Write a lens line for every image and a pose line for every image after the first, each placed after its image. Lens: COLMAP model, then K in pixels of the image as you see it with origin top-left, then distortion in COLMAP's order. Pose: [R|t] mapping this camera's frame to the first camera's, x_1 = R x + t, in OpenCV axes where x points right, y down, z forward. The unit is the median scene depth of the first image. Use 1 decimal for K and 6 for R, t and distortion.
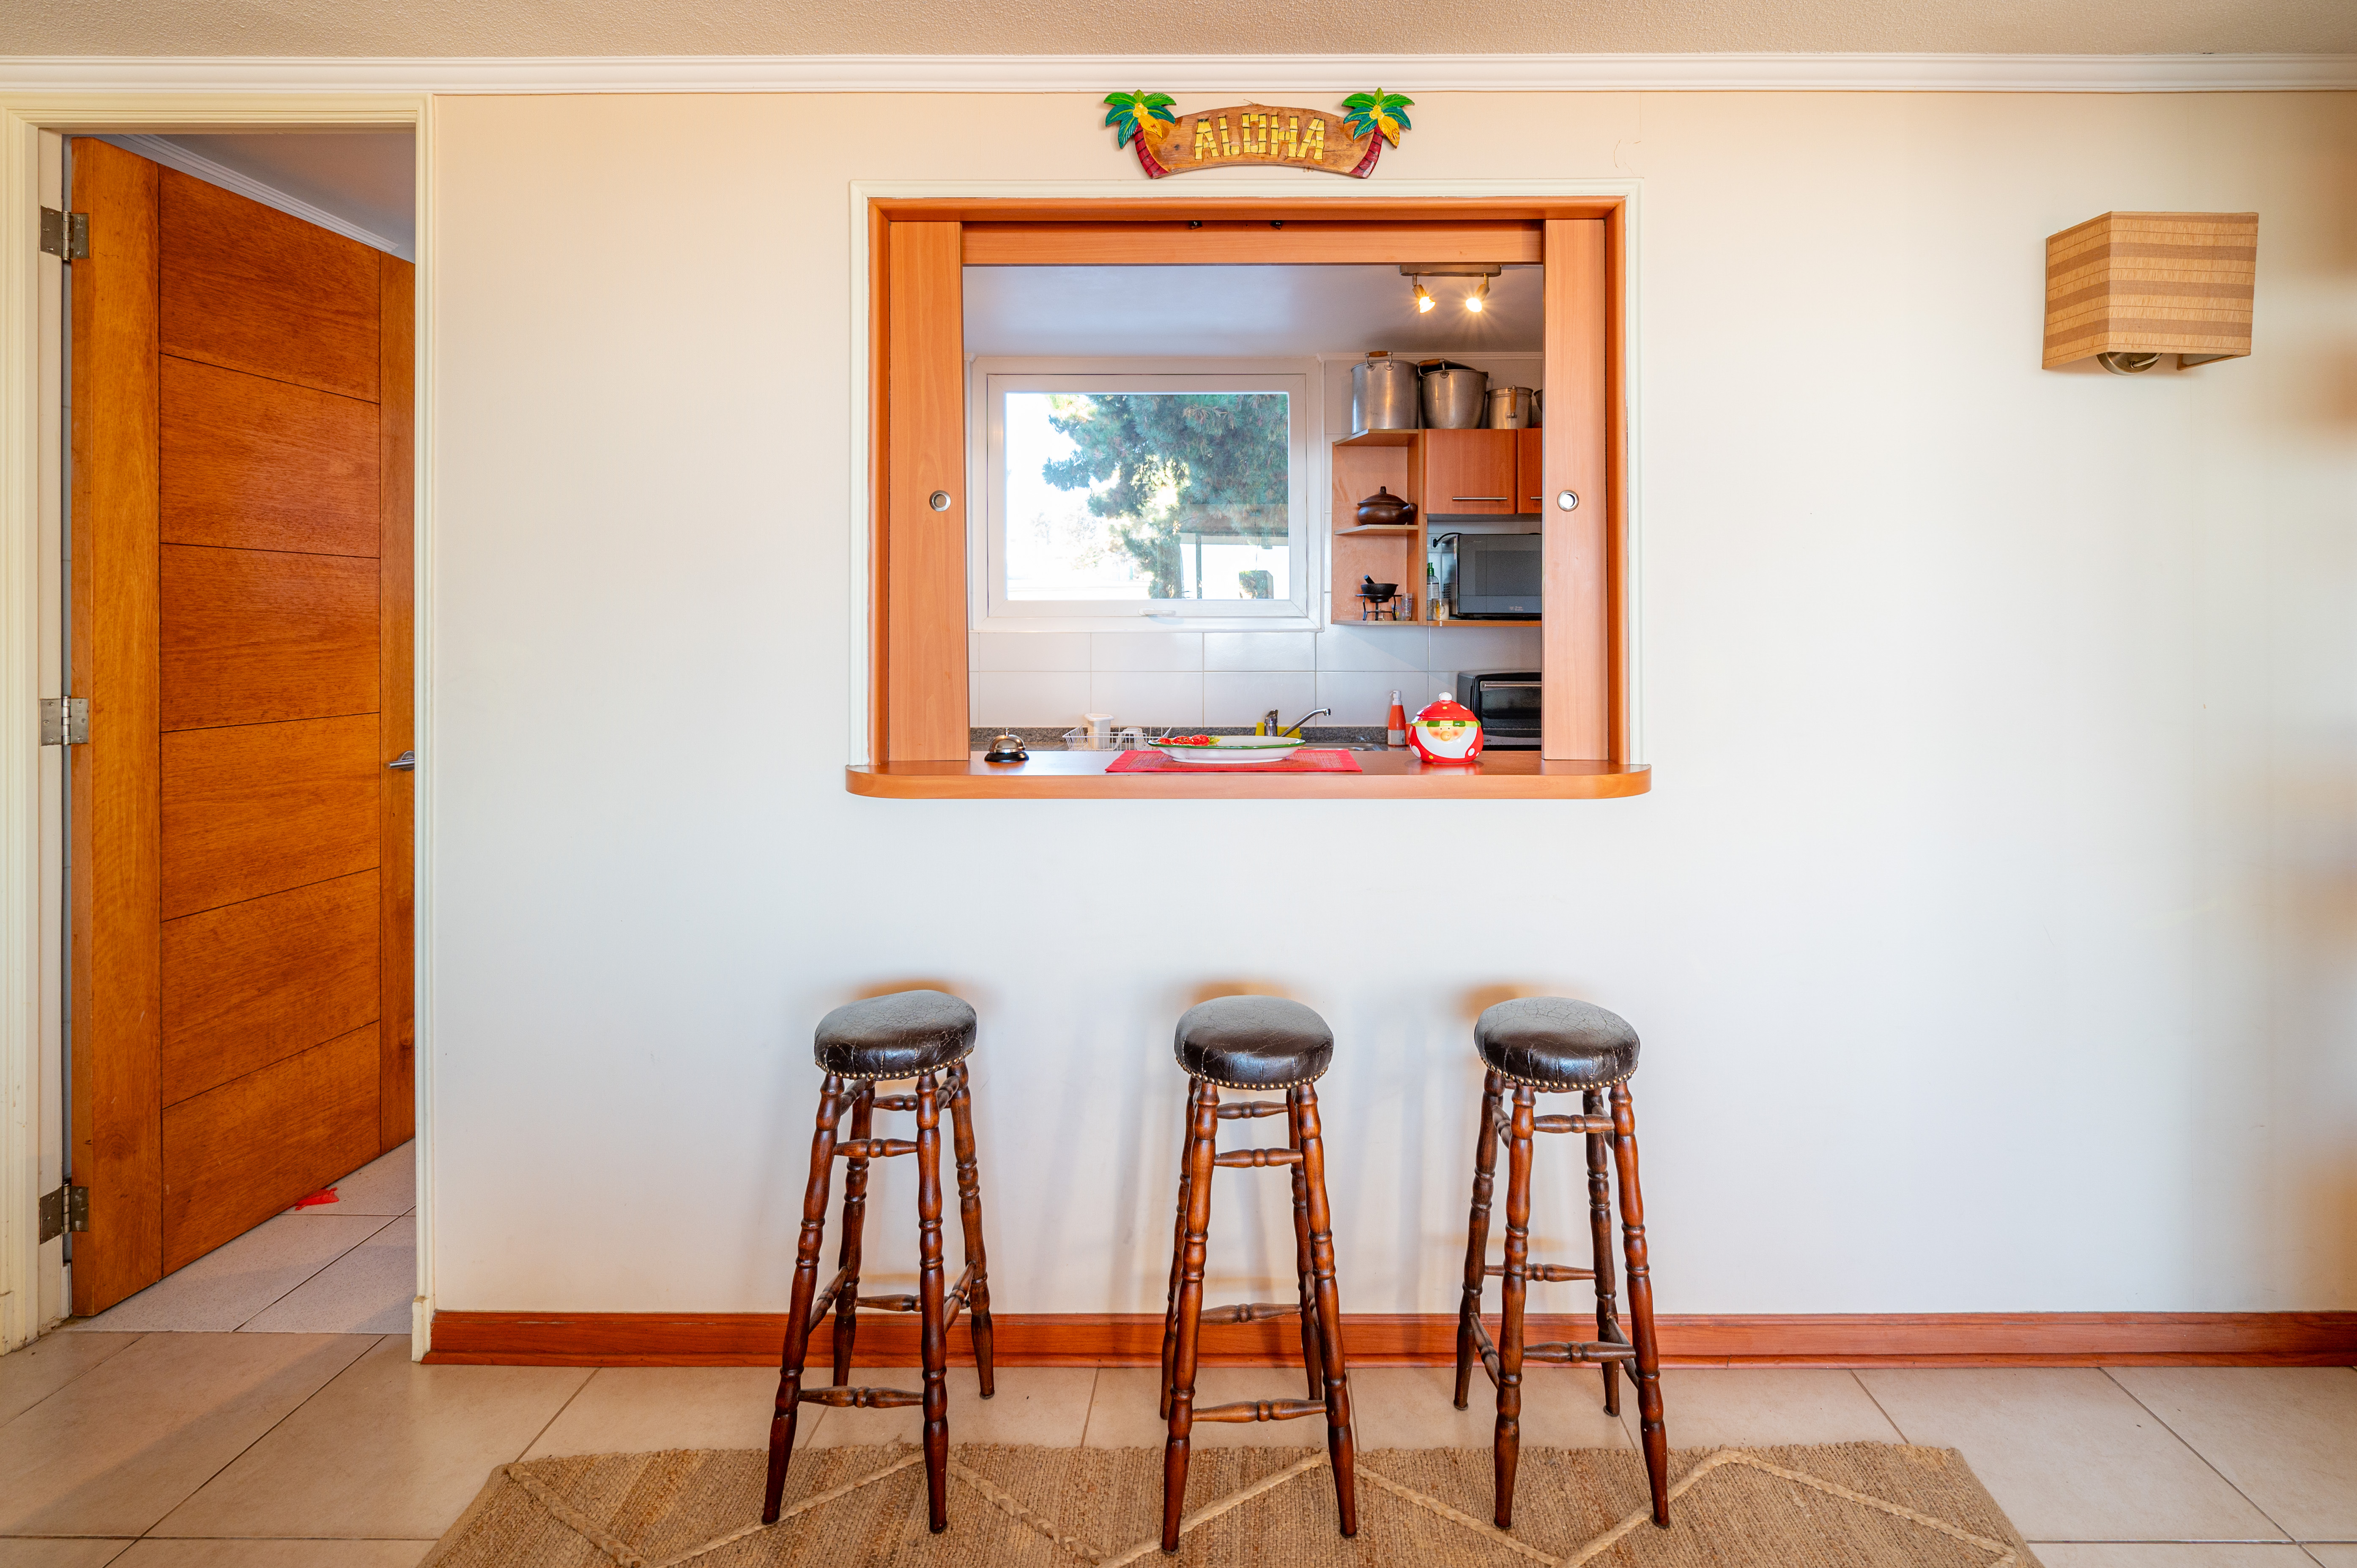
lens RADIAL K [[1057.0, 0, 1241.4], [0, 1057.0, 623.1], [0, 0, 1]] dist [-0.001518, -0.000405]
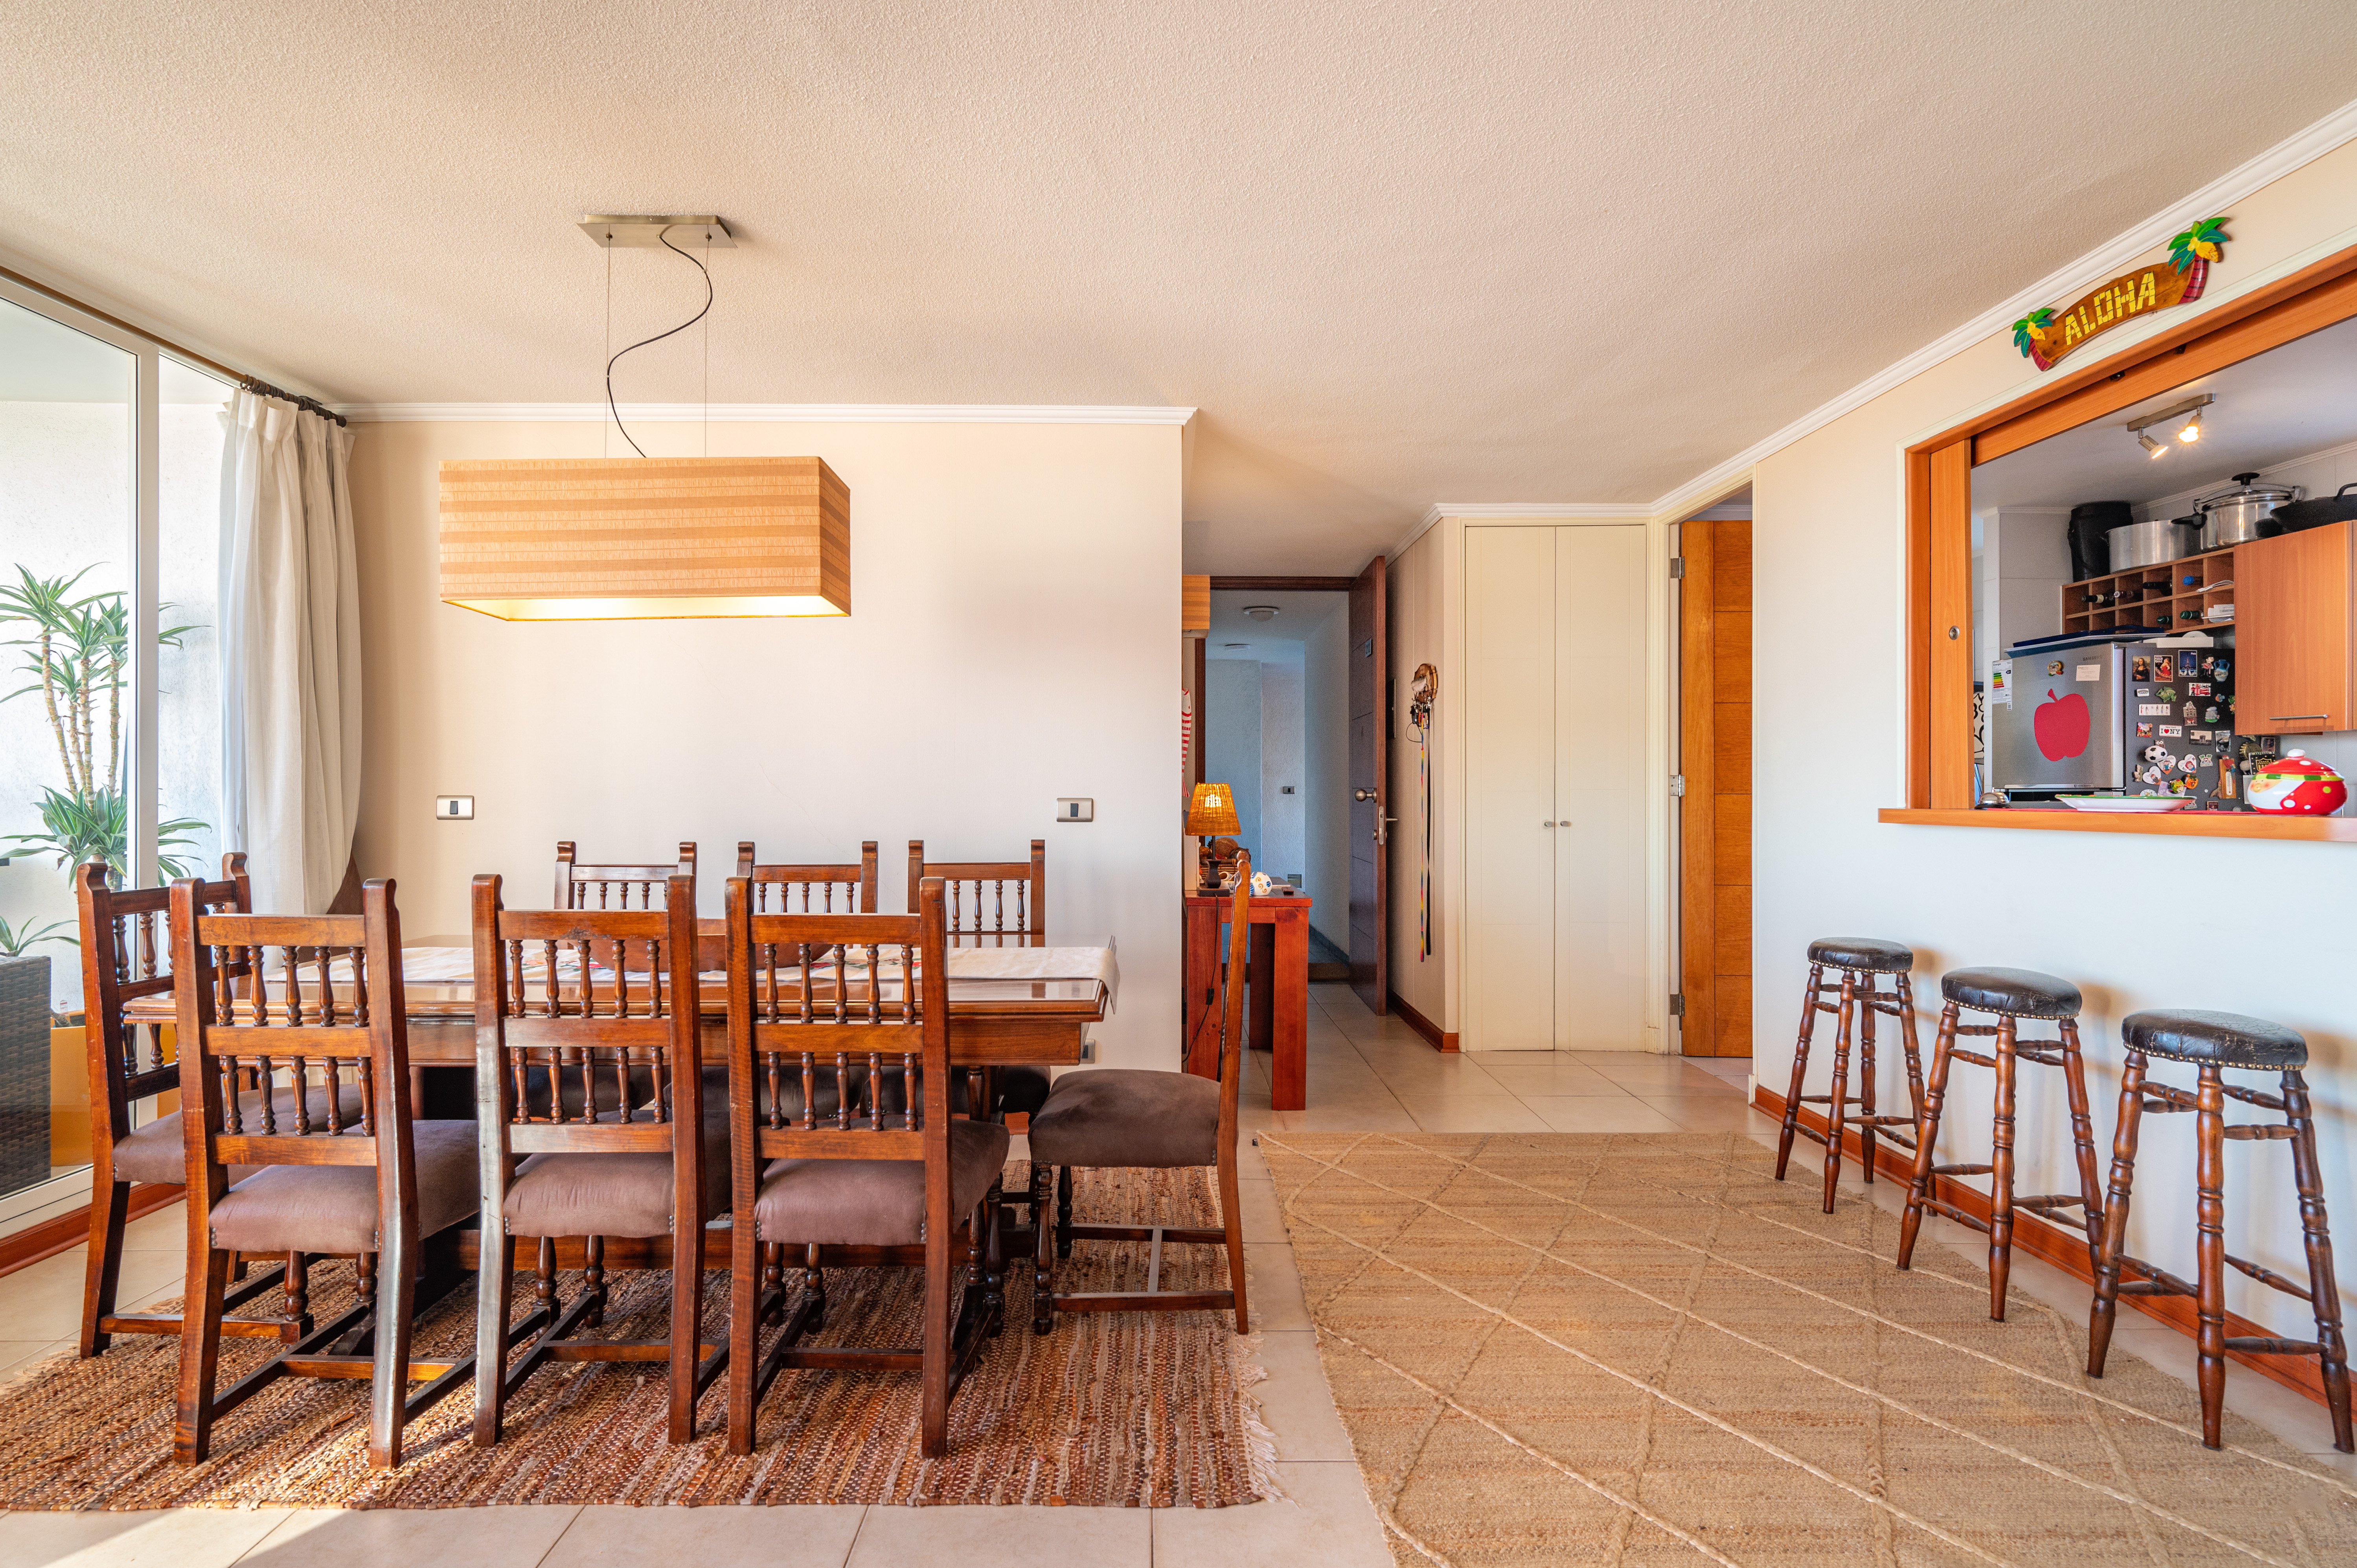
lens RADIAL K [[1119.0, 0, 1178.5], [0, 1119.0, 784.0], [0, 0, 1]] dist [-0.002689, -0.000094]
pose [[0.026440, -0.005235, -0.999637, 1.192730], [-0.001903, 0.999984, -0.005287, 0.101731], [0.999649, 0.002042, 0.026429, -0.119805]]
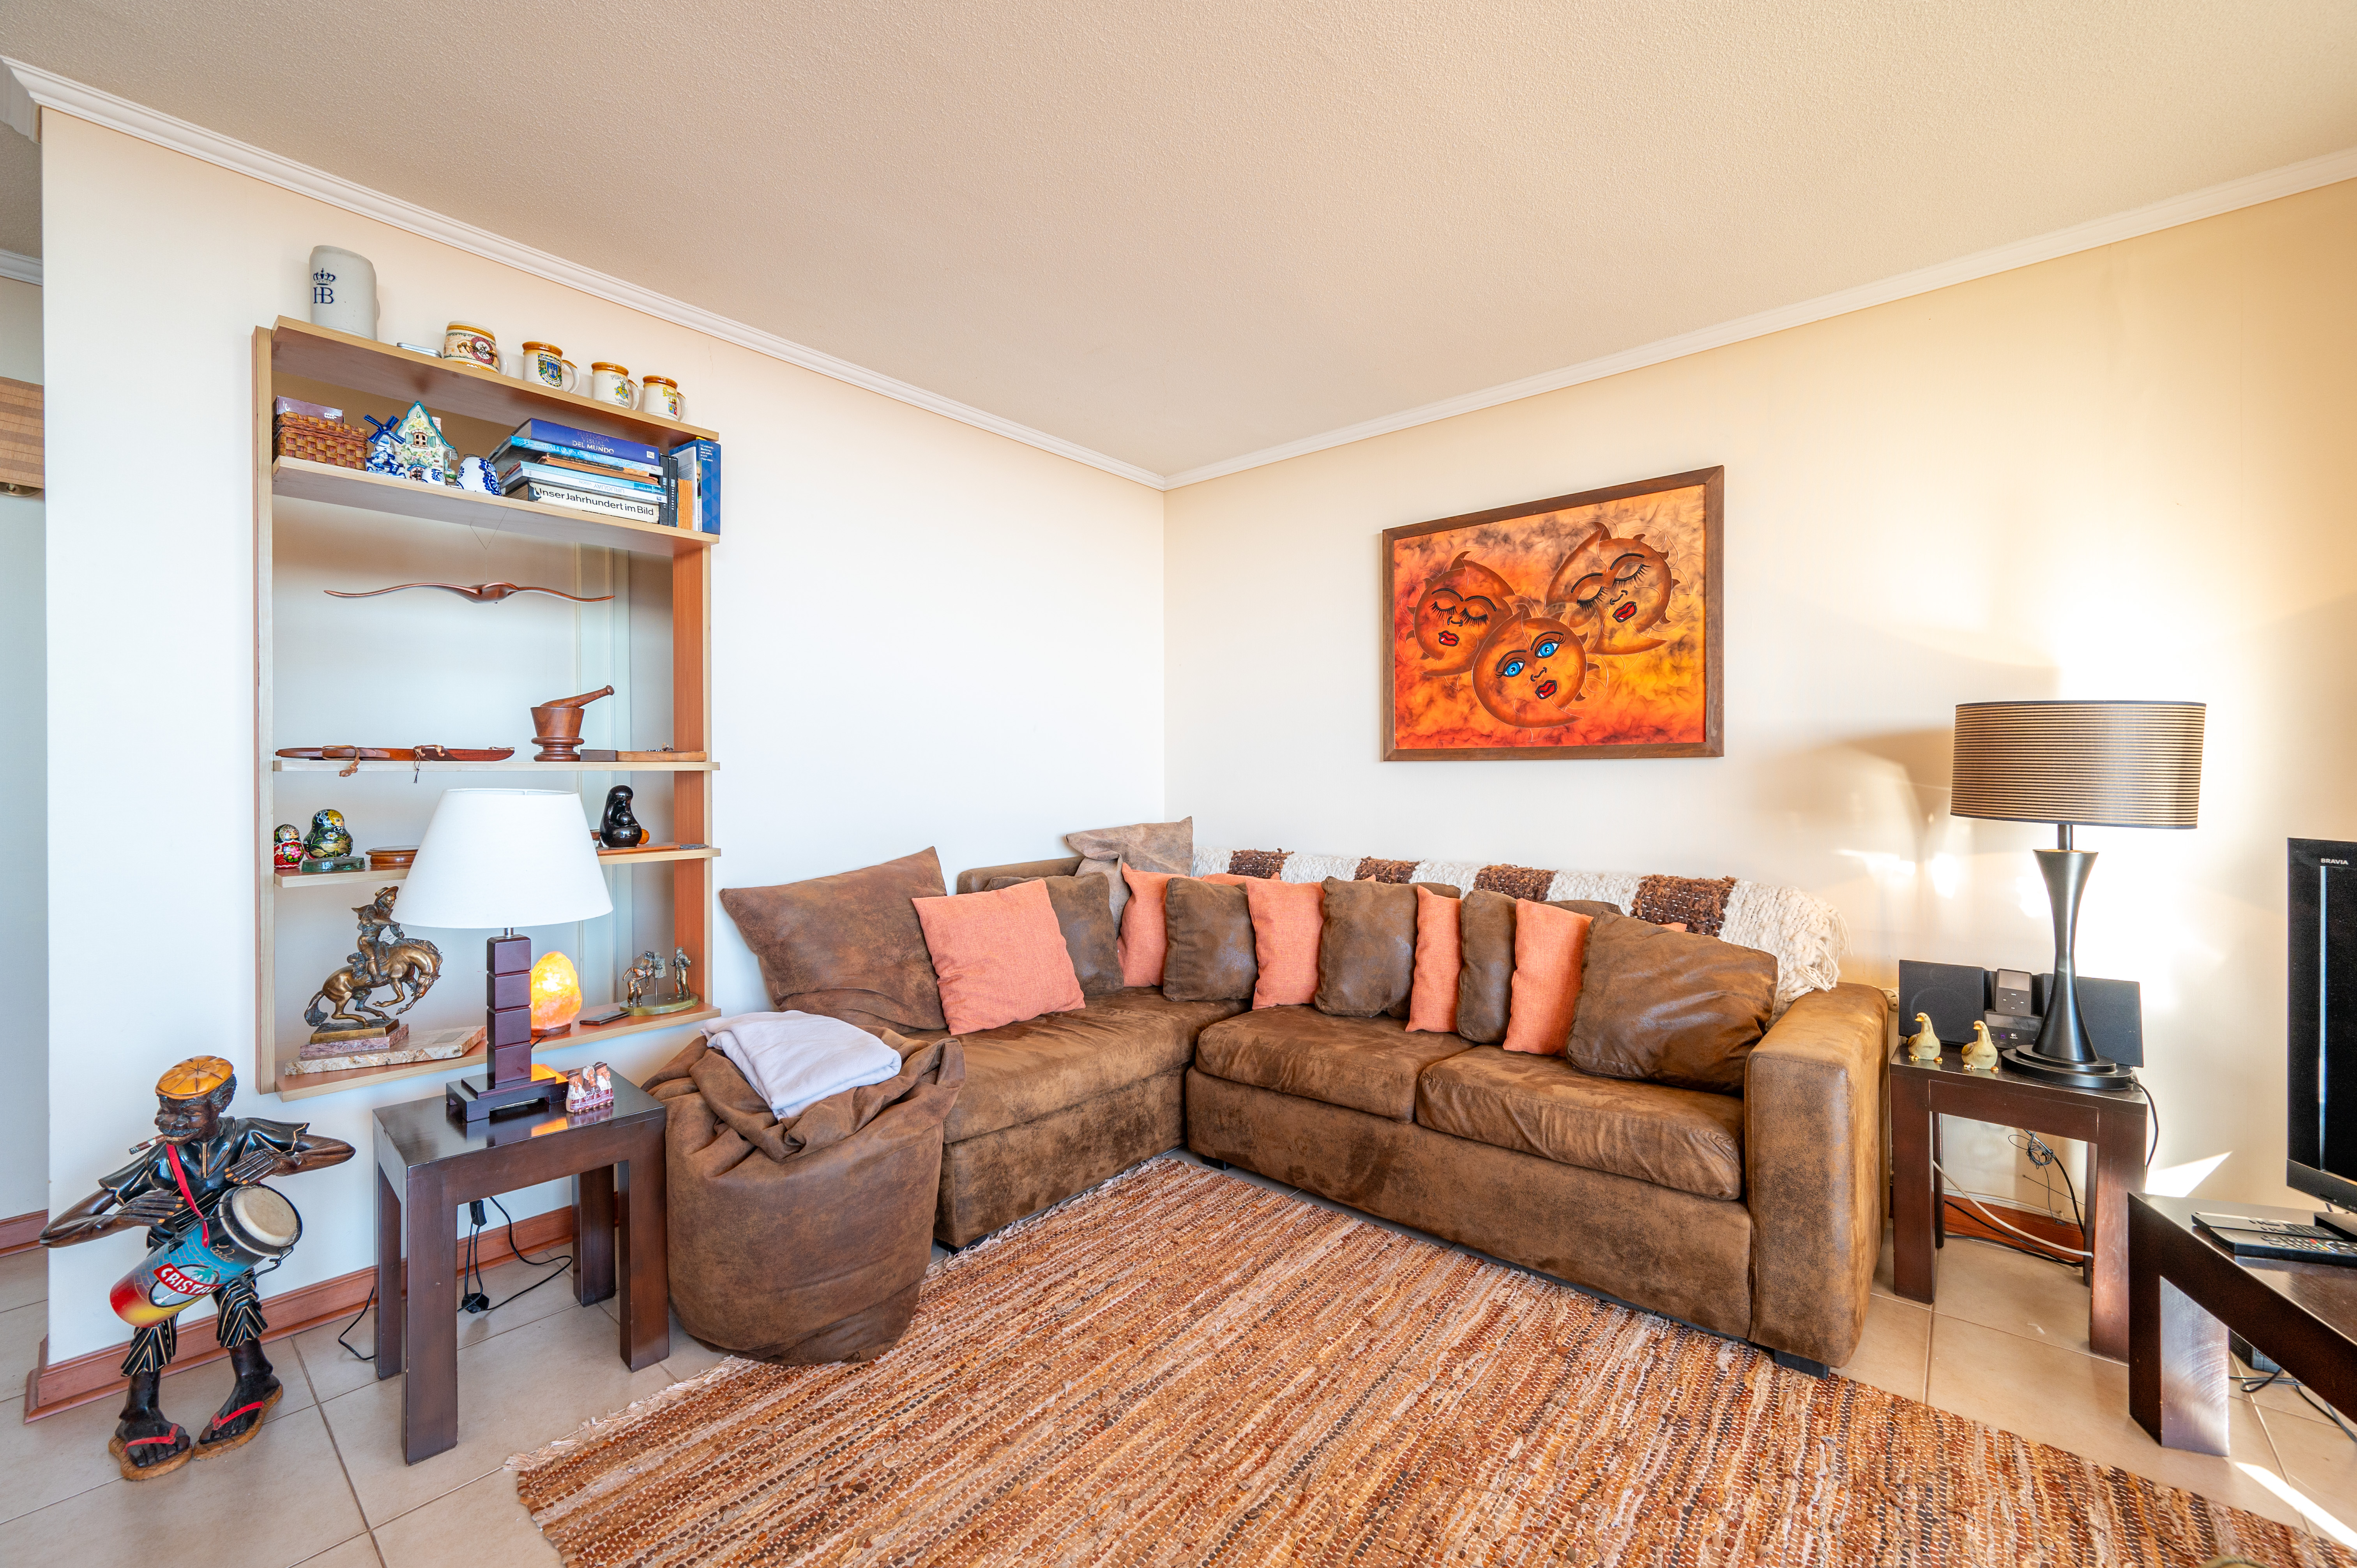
lens RADIAL K [[950.5, 0, 1174.1], [0, 950.5, 778.1], [0, 0, 1]] dist [0.000877, 0.000455]
pose [[0.645620, -0.003737, 0.763650, 0.791923], [0.002648, 0.999993, 0.002655, 0.102777], [-0.763655, 0.000308, 0.645625, -0.781157]]
